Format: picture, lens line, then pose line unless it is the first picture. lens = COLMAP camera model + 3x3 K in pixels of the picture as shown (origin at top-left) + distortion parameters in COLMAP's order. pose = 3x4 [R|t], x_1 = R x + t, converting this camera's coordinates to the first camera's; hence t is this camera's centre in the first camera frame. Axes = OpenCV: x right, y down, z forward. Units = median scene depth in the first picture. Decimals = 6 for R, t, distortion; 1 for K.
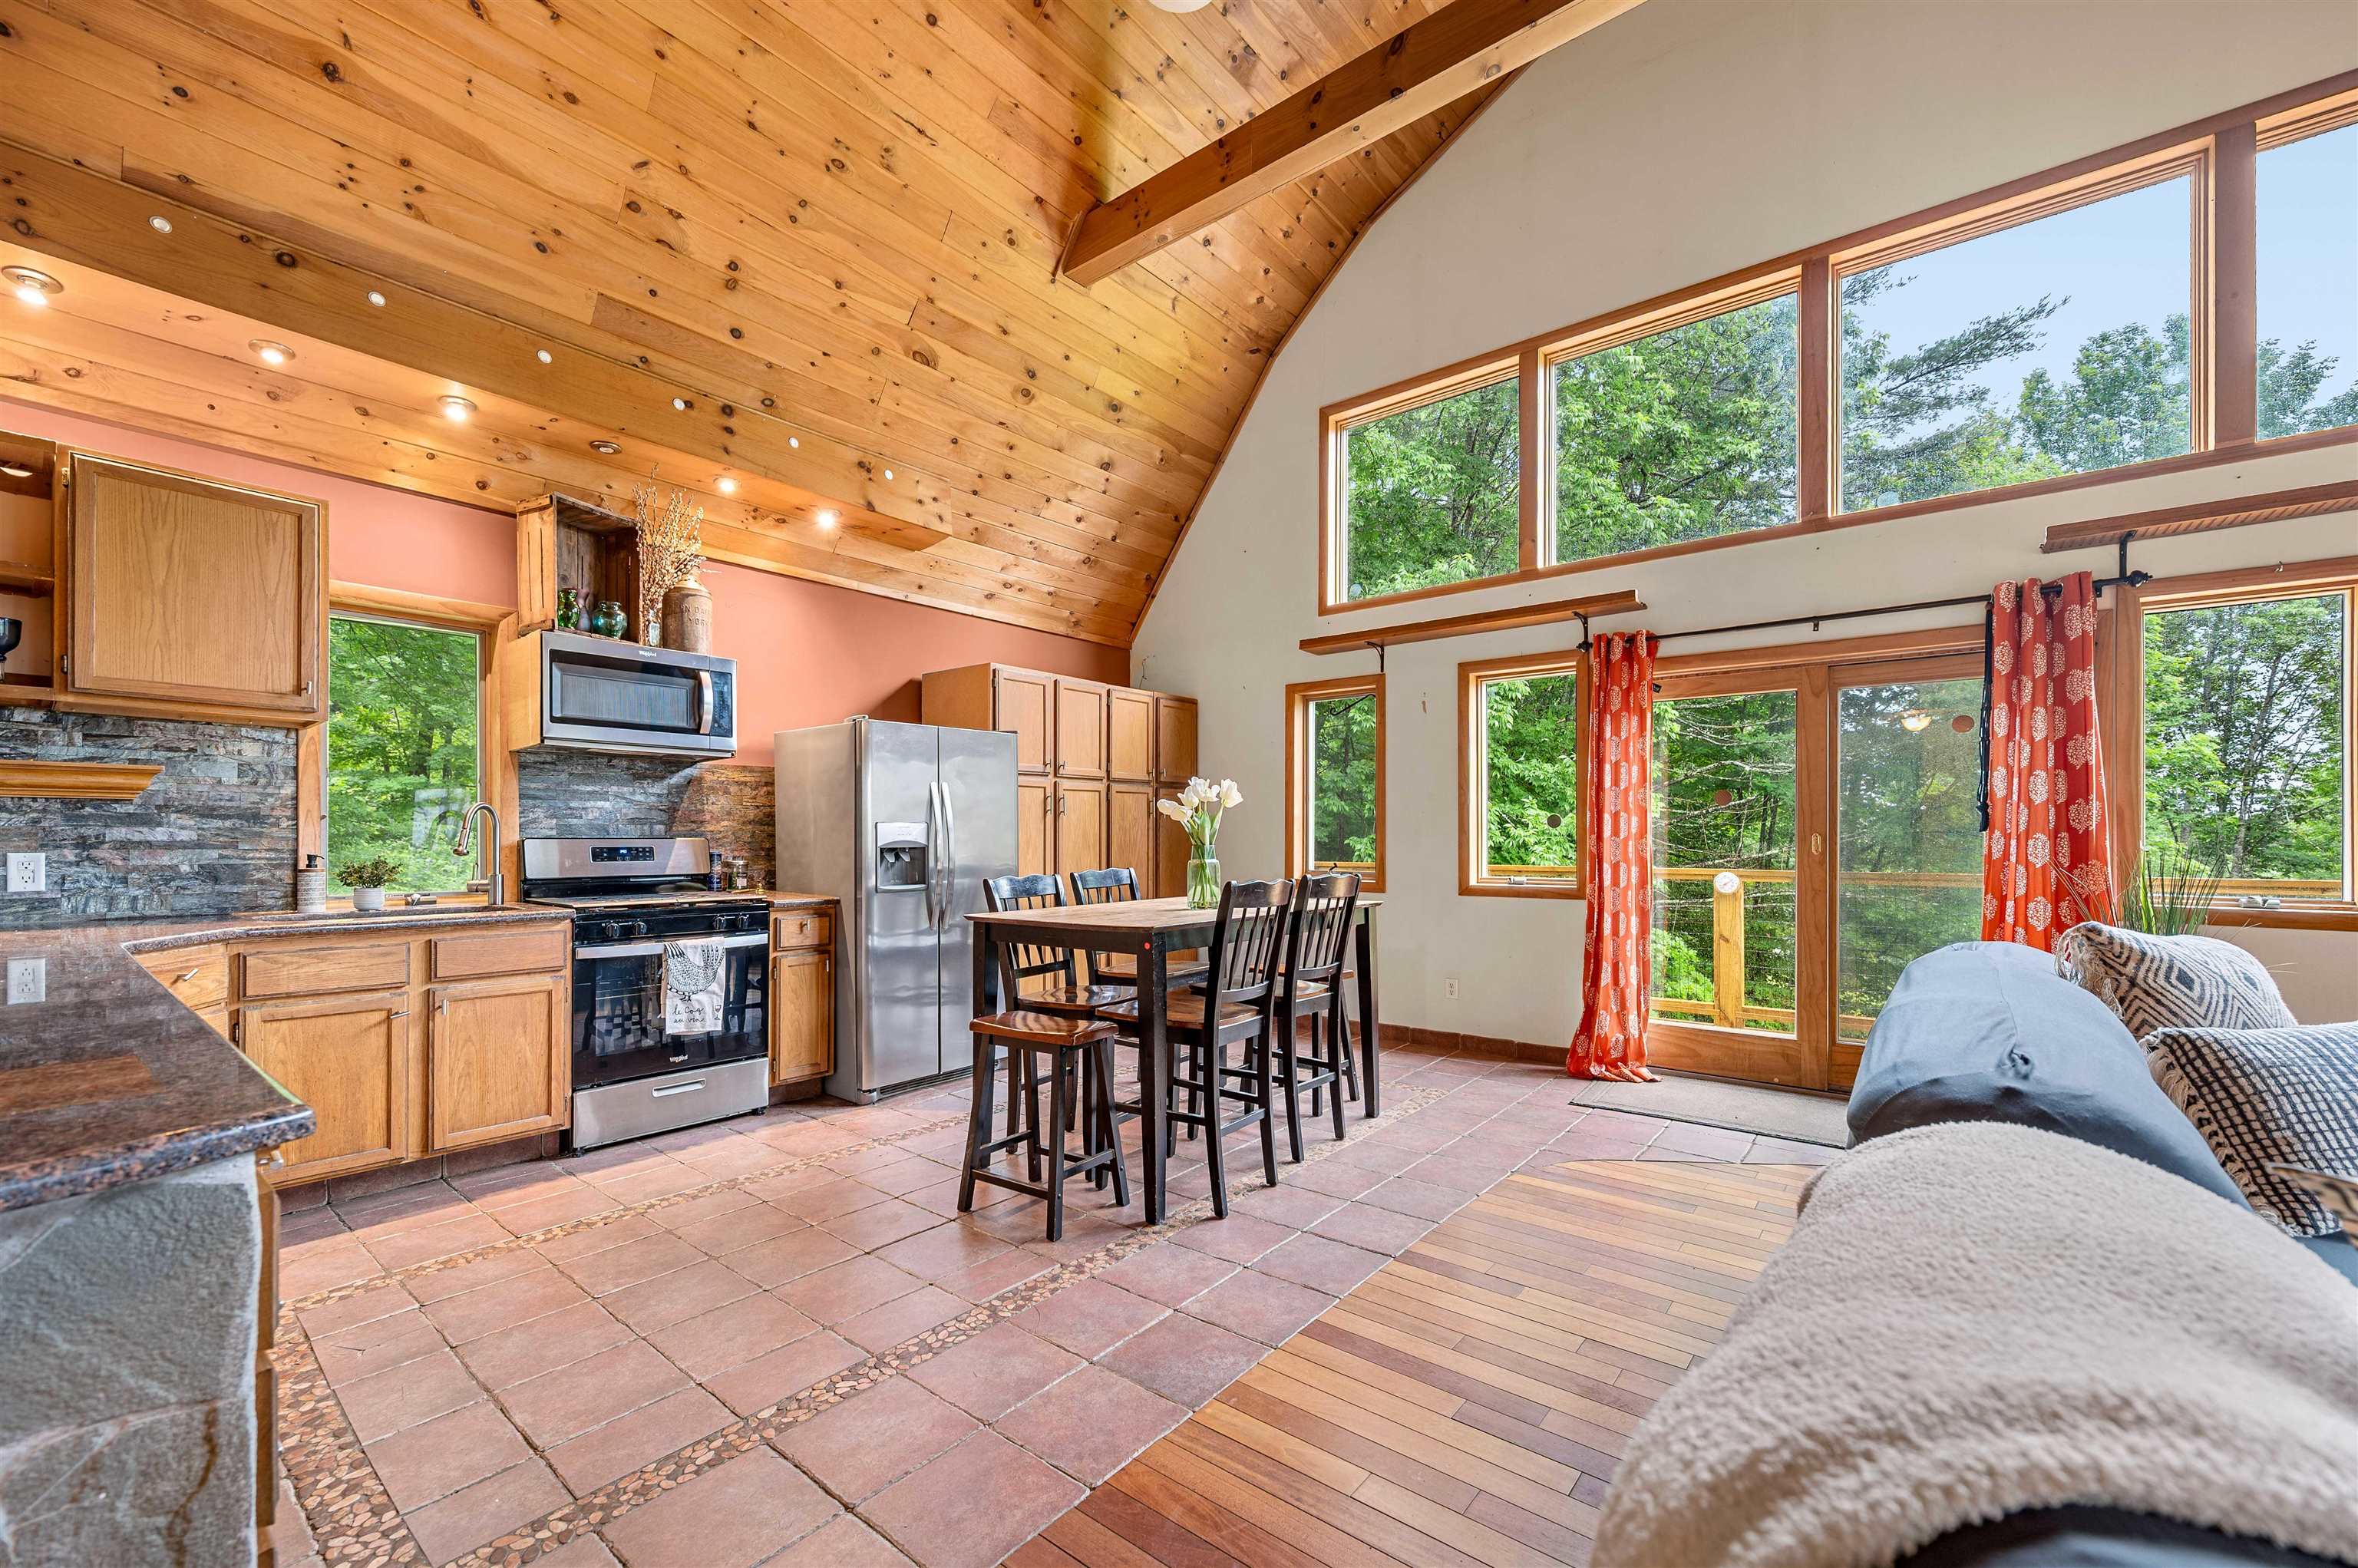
lens RADIAL K [[940.3, 0, 1166.9], [0, 940.3, 835.3], [0, 0, 1]] dist [-0.001587, 0.000120]
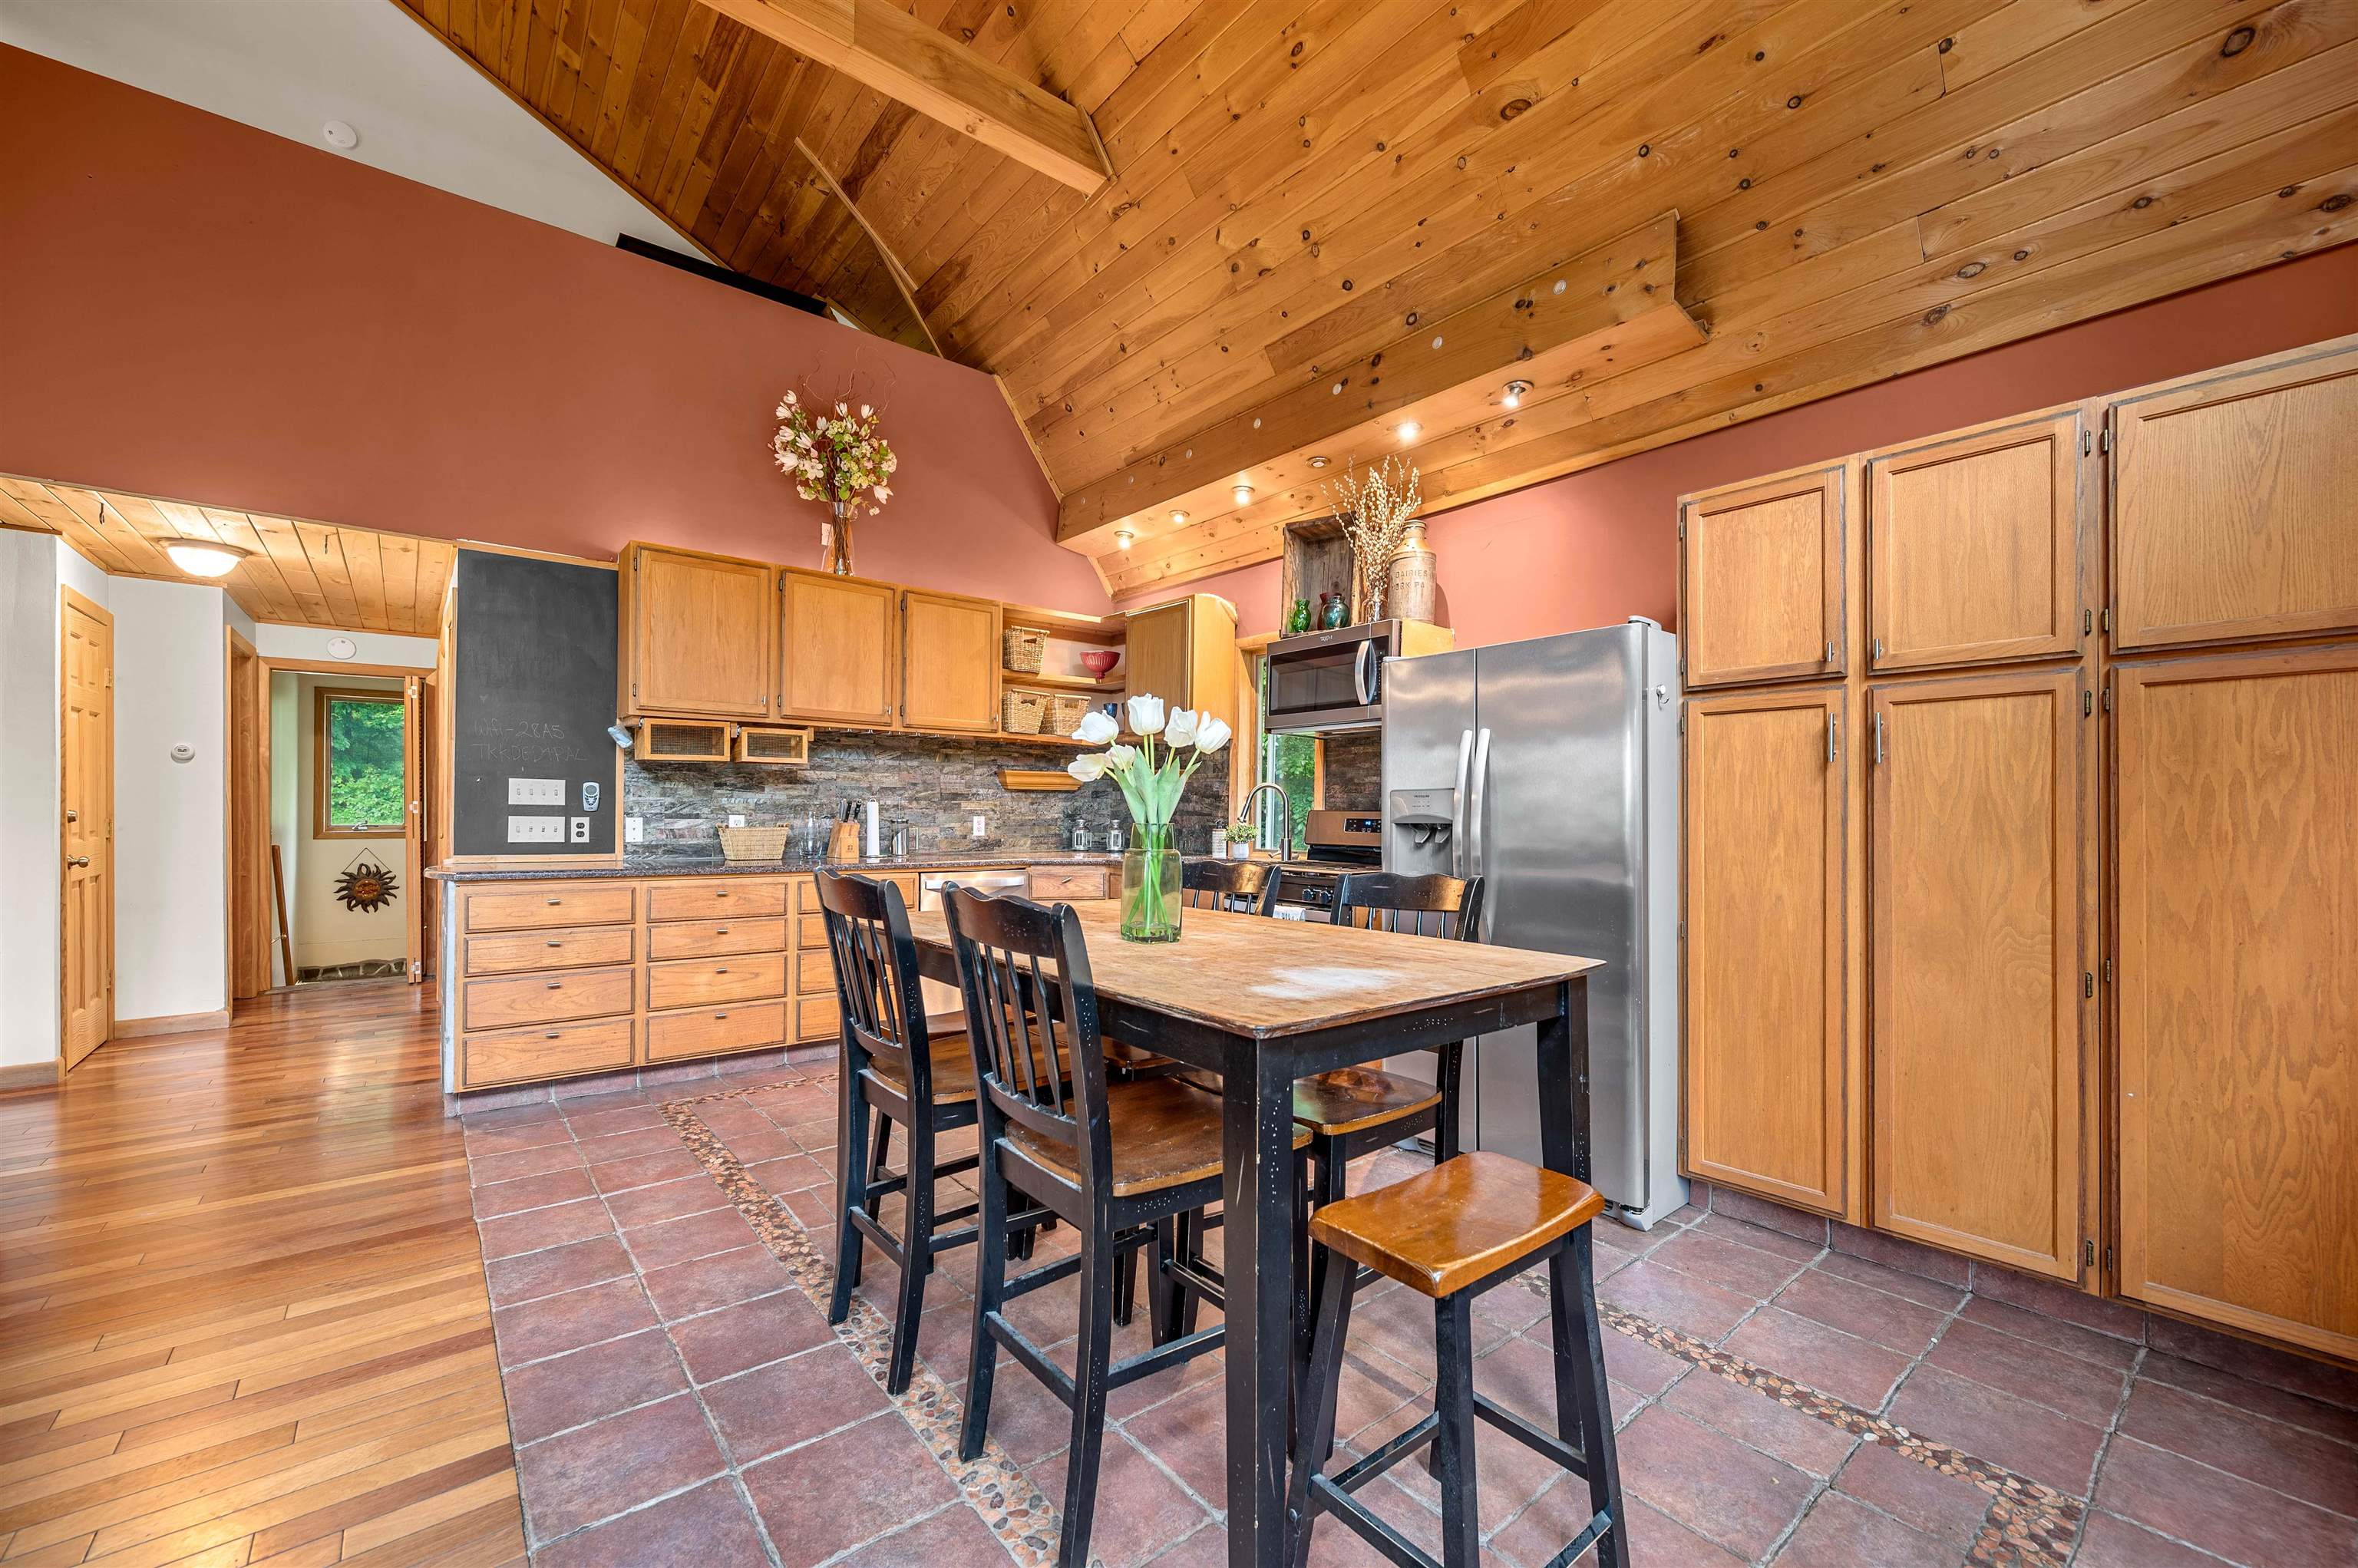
lens RADIAL K [[940.3, 0, 1186.9], [0, 940.3, 807.2], [0, 0, 1]] dist [-0.001587, 0.000120]
pose [[-0.188242, -0.002698, -0.982119, 0.509562], [-0.002881, 0.999993, -0.002195, 0.002149], [0.982118, 0.002416, -0.188249, 1.008628]]
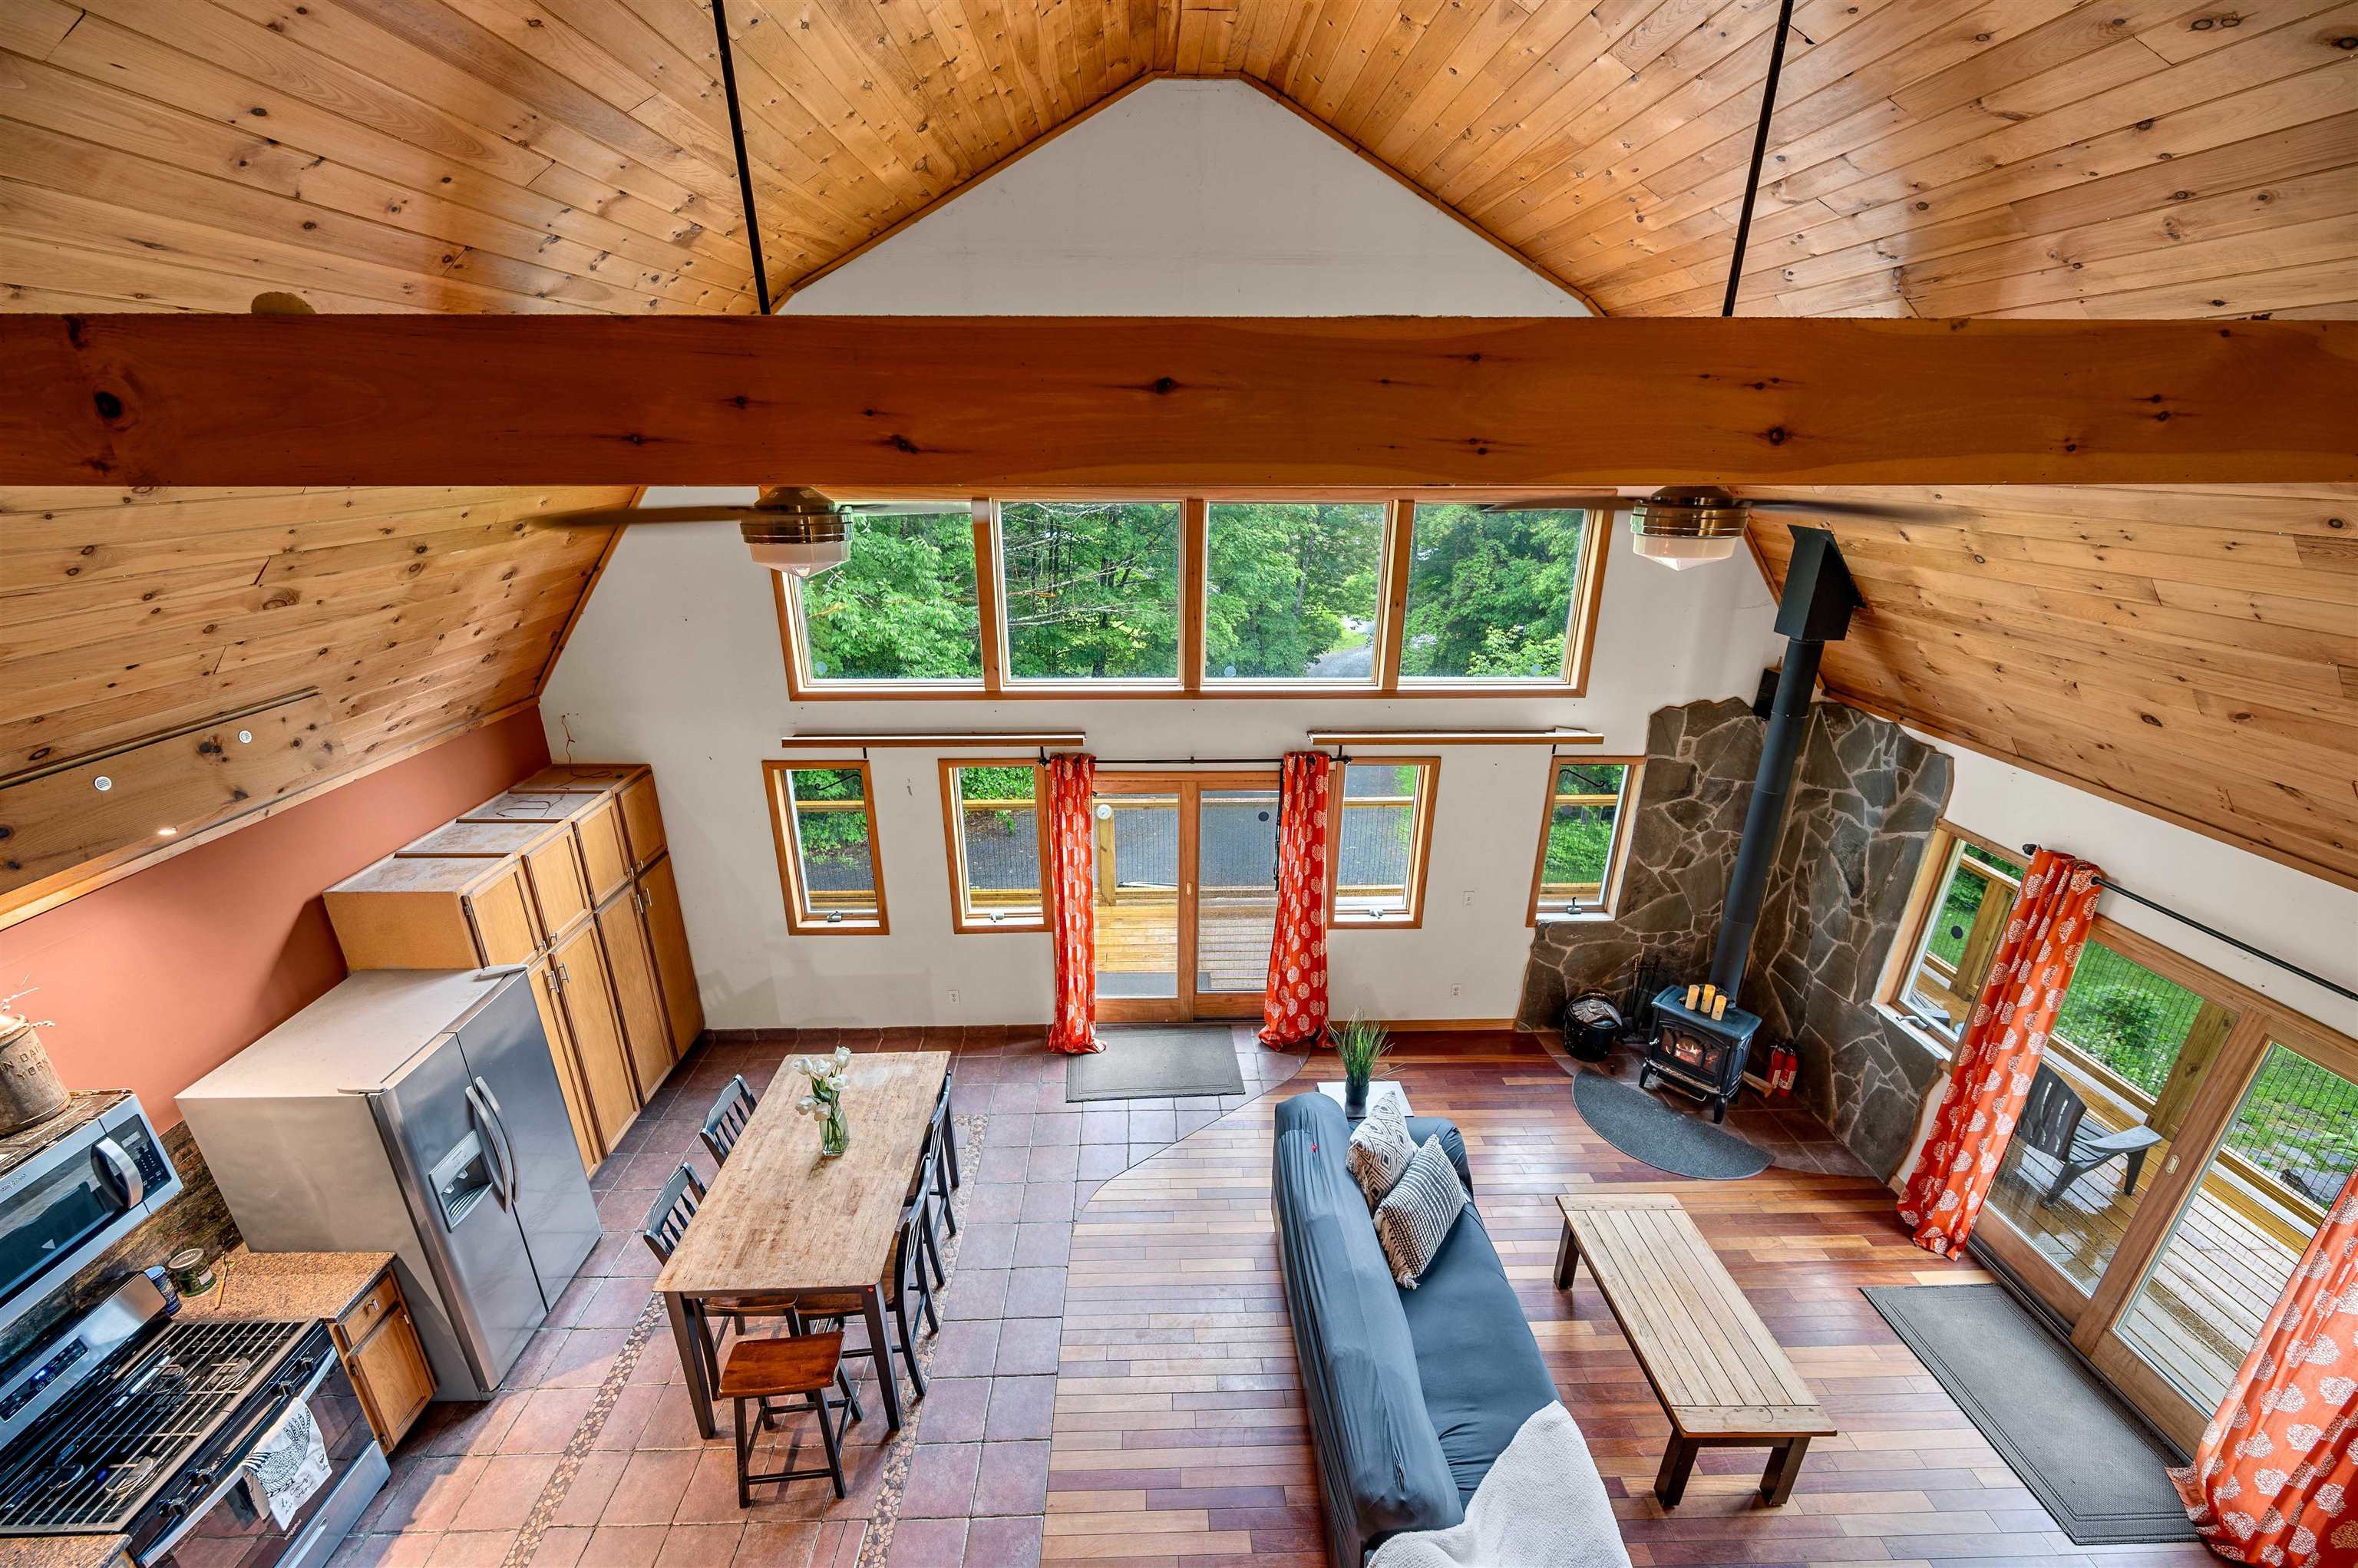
lens RADIAL K [[940.3, 0, 1175.1], [0, 940.3, 785.2], [0, 0, 1]] dist [-0.001587, 0.000120]
pose [[0.751109, -0.233310, 0.617577, -0.247376], [-0.006151, 0.932957, 0.359936, -0.726543], [-0.660149, -0.274150, 0.699318, -0.018158]]
